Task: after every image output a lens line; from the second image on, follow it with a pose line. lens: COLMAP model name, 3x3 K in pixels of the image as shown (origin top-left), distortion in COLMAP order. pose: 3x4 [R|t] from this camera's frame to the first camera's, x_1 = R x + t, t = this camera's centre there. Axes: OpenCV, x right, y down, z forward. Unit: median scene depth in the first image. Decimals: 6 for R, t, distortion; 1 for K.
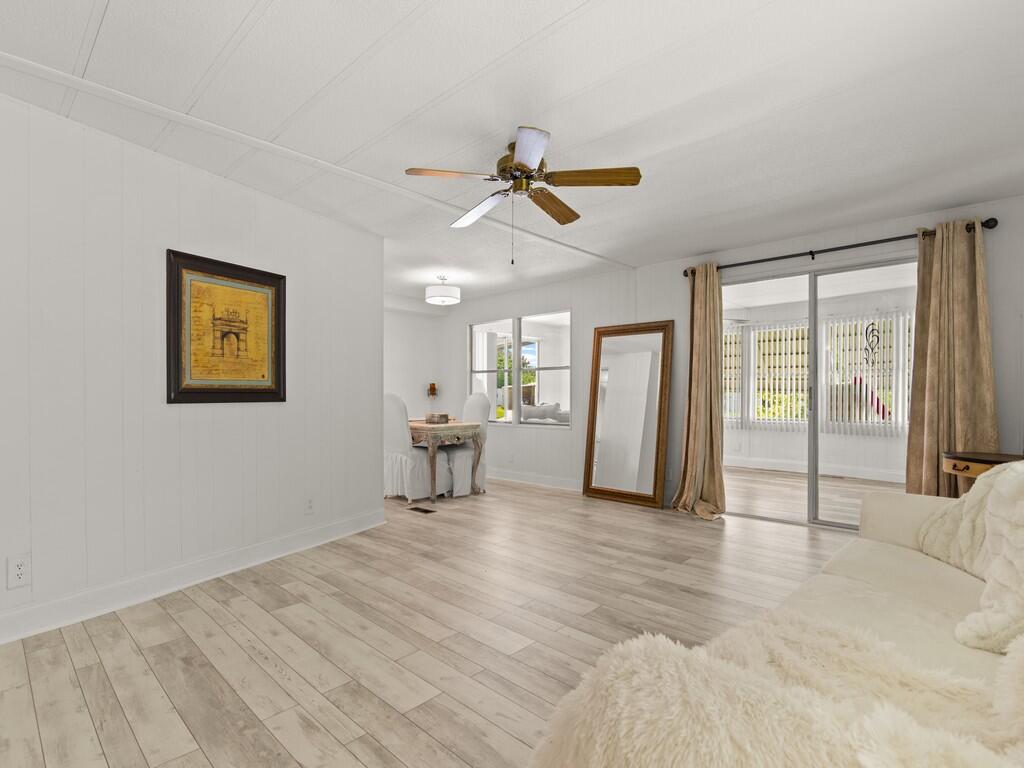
lens RADIAL K [[509.6, 0, 509.0], [0, 509.6, 380.4], [0, 0, 1]] dist [-0.014782, -0.000589]
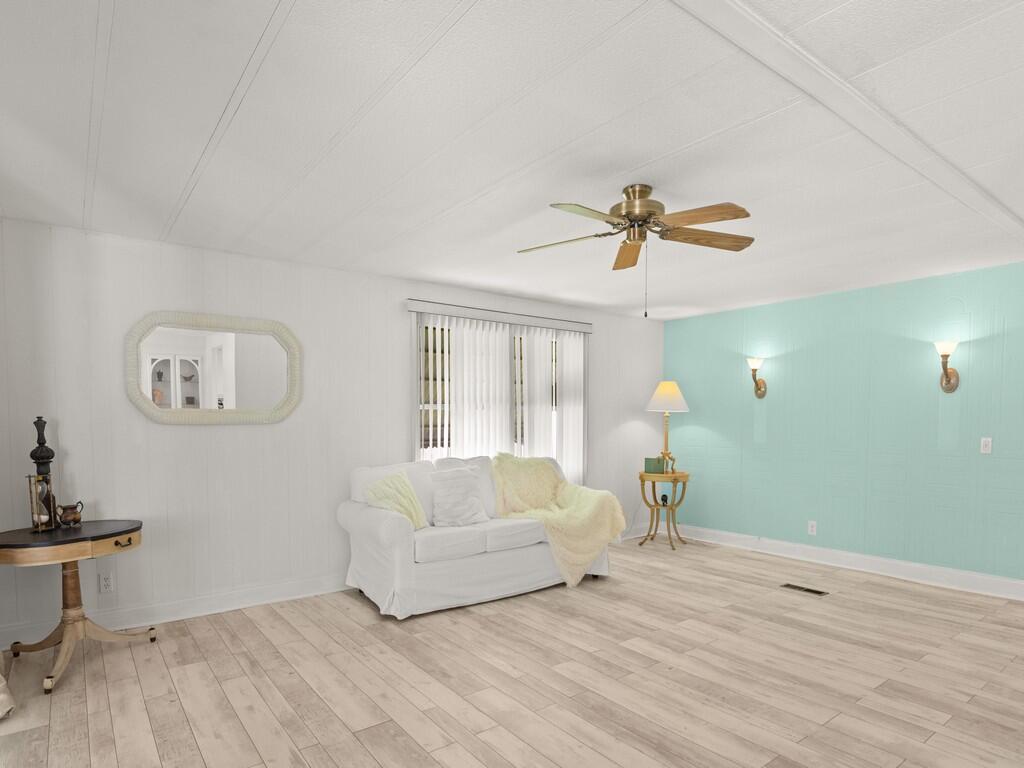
lens RADIAL K [[509.6, 0, 509.0], [0, 509.6, 380.4], [0, 0, 1]] dist [-0.014782, -0.000589]
pose [[-0.982163, 0.019675, 0.187000, 0.061300], [0.000451, 0.994754, -0.102293, -0.025418], [-0.188032, -0.100384, -0.977019, 2.089995]]
